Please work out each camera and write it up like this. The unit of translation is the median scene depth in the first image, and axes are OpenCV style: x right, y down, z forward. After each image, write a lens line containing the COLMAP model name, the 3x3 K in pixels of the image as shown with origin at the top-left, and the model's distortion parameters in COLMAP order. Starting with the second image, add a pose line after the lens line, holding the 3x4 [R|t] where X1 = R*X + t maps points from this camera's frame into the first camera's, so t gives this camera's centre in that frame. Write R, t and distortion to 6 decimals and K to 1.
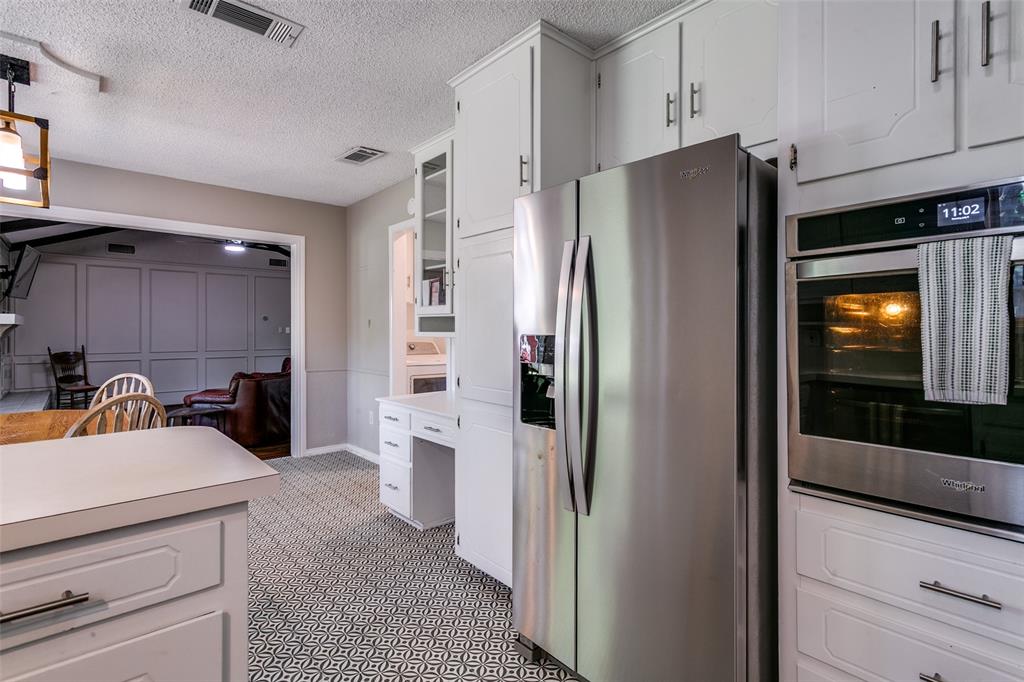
lens RADIAL K [[498.5, 0, 512.0], [0, 498.5, 341.0], [0, 0, 1]] dist [0.000062, 0.000043]
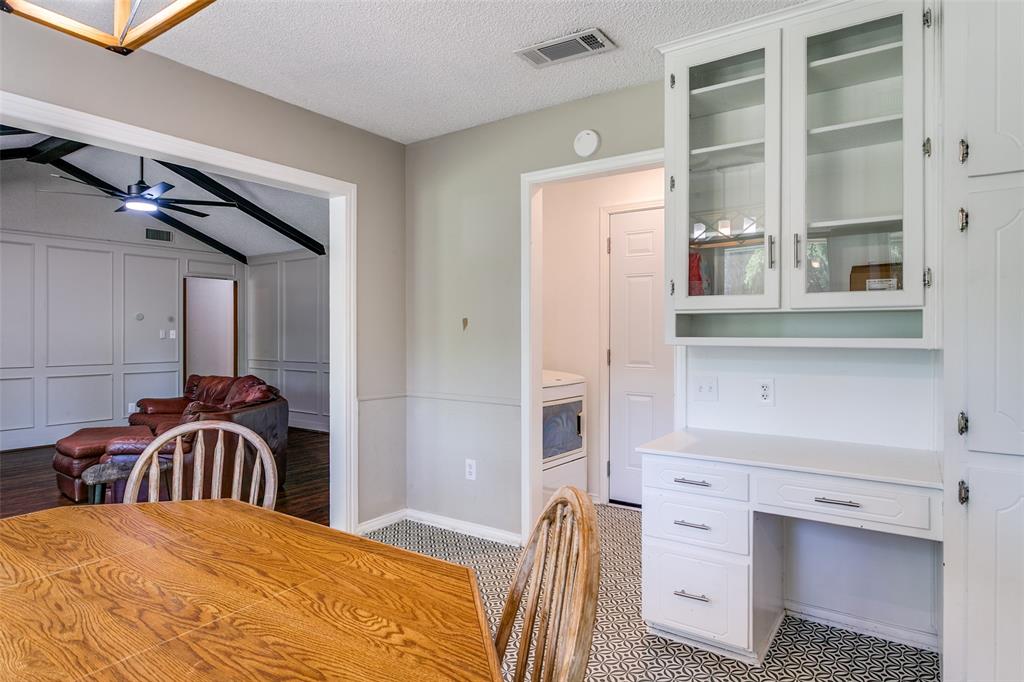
lens RADIAL K [[591.3, 0, 512.0], [0, 591.3, 341.0], [0, 0, 1]] dist [0.002214, 0.000902]
pose [[0.973649, -0.006246, 0.227966, -0.563710], [0.008015, 0.999945, -0.006833, -0.010003], [-0.227911, 0.008480, 0.973645, 0.330482]]
